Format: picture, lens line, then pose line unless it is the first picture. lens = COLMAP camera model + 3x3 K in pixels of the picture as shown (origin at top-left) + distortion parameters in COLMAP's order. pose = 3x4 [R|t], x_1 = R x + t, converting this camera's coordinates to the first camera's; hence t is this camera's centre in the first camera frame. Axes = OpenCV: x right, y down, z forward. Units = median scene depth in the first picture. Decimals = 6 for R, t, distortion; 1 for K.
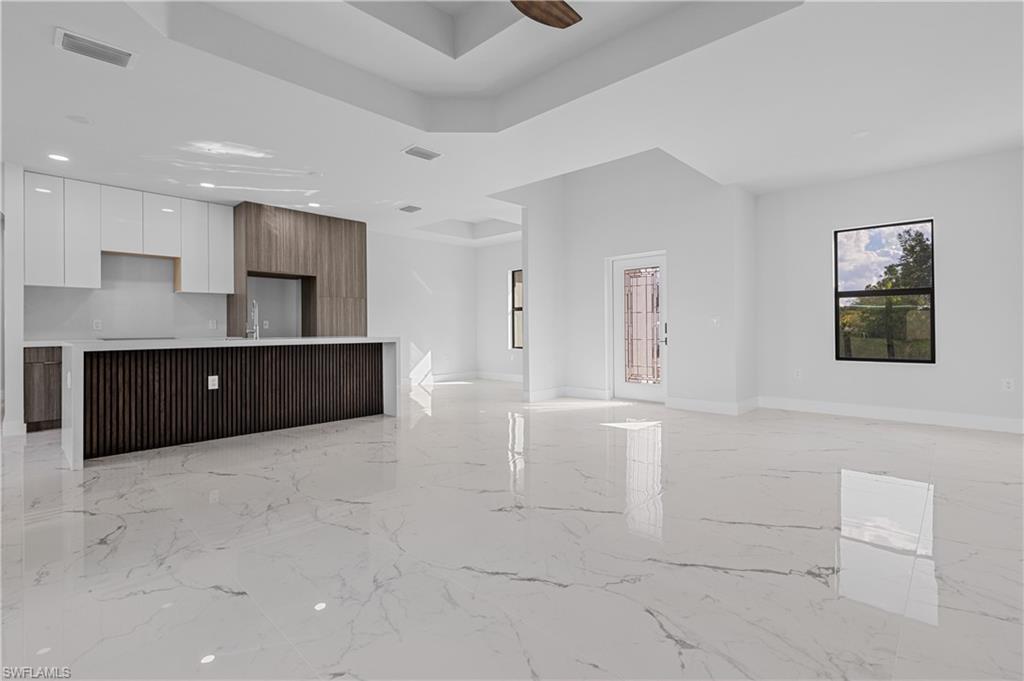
lens RADIAL K [[465.1, 0, 510.7], [0, 465.1, 336.3], [0, 0, 1]] dist [0.001454, -0.000026]
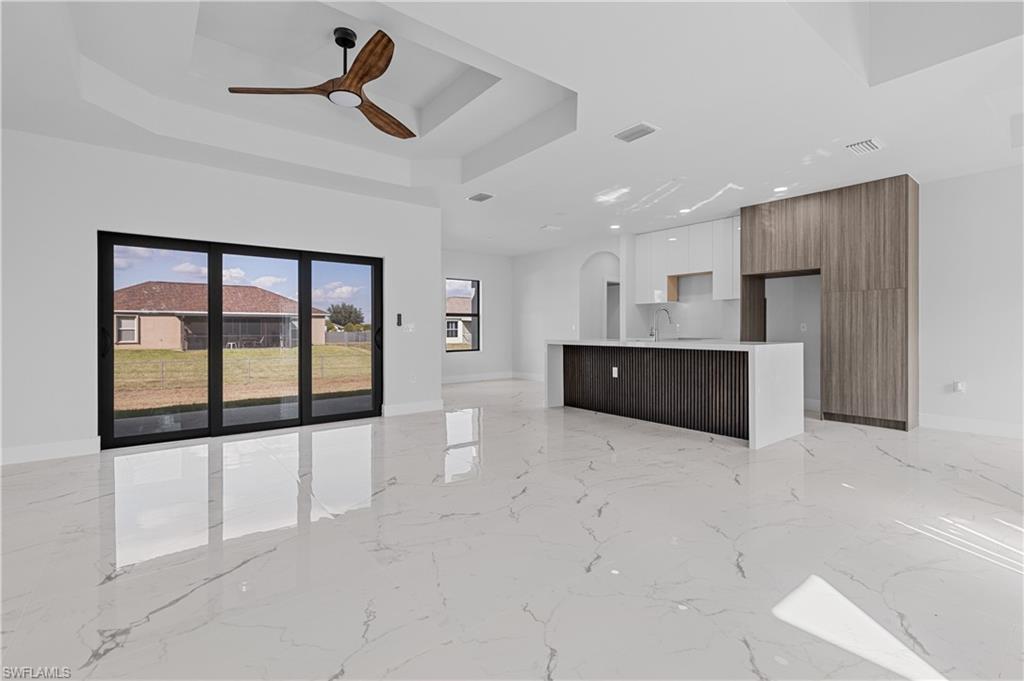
lens RADIAL K [[458.2, 0, 526.2], [0, 458.2, 327.2], [0, 0, 1]] dist [-0.001926, -0.000805]
pose [[-0.118638, 0.002297, -0.992935, 0.626724], [-0.014950, 0.999880, 0.004099, -0.028377], [0.992825, 0.015331, -0.118590, 0.823408]]
